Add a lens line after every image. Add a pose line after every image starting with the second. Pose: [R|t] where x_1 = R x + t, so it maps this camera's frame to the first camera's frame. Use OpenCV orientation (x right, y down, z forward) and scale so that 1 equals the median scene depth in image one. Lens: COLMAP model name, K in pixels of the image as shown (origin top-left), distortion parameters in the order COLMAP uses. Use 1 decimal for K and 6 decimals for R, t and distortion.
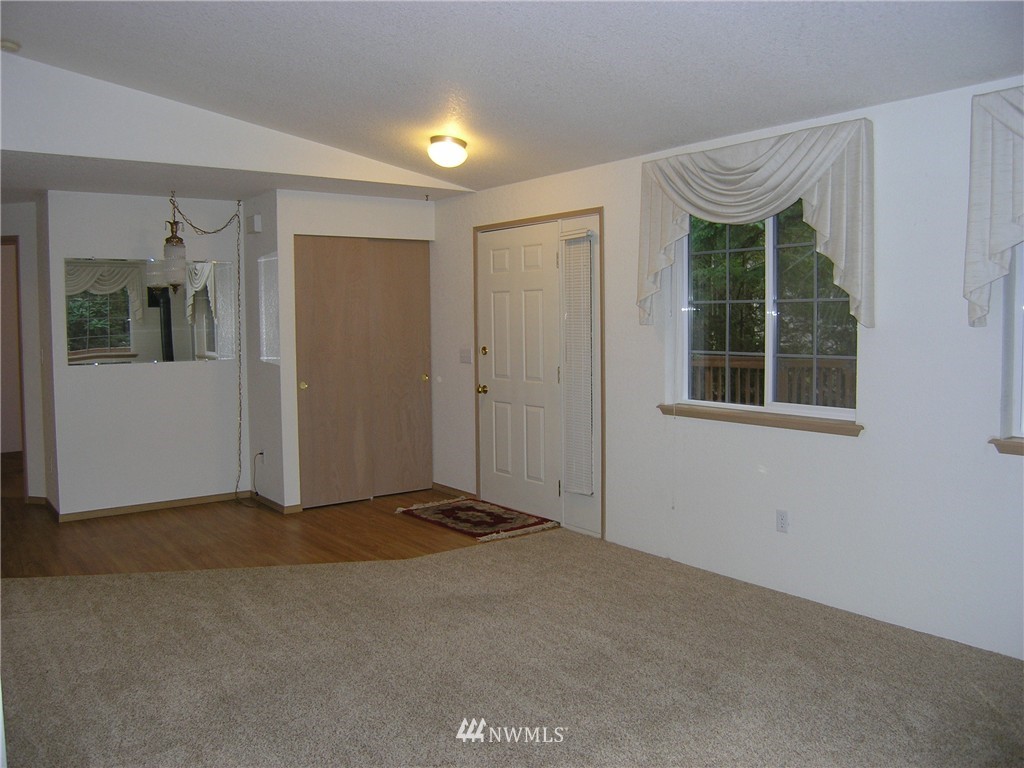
lens RADIAL K [[823.3, 0, 512.2], [0, 823.3, 361.2], [0, 0, 1]] dist [-0.100525, 0.041135]
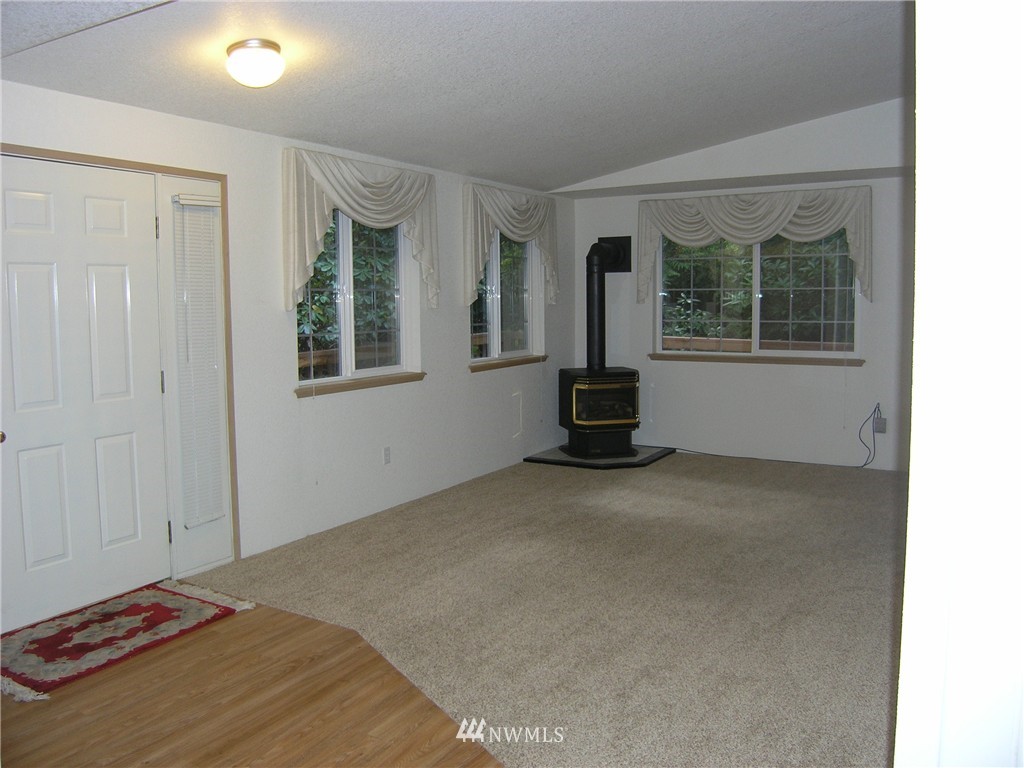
lens RADIAL K [[823.3, 0, 520.5], [0, 823.3, 386.0], [0, 0, 1]] dist [-0.100525, 0.041135]
pose [[-0.387904, -0.095409, 0.916749, -0.883690], [0.045405, 0.991442, 0.122395, -0.066058], [-0.920581, 0.089102, -0.380252, 1.167294]]
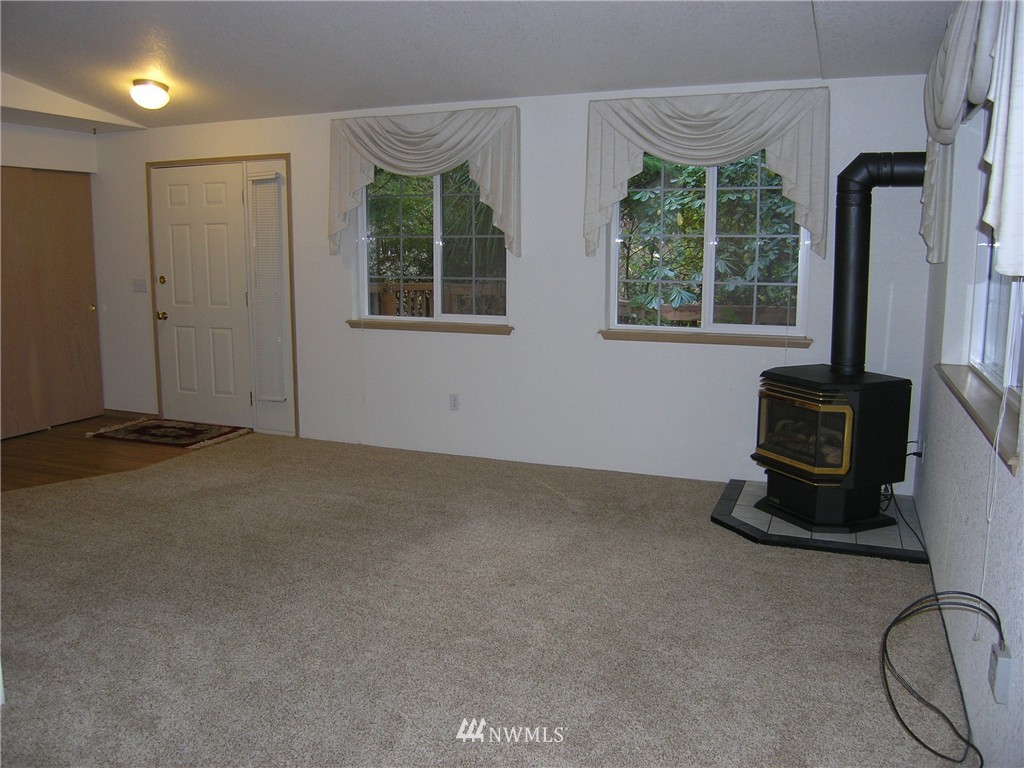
lens RADIAL K [[823.3, 0, 507.3], [0, 823.3, 362.6], [0, 0, 1]] dist [-0.100525, 0.041135]
pose [[0.858707, -0.062822, 0.508601, -0.253531], [0.018011, 0.995544, 0.092559, 0.007047], [-0.512150, -0.070321, 0.856013, -0.185149]]
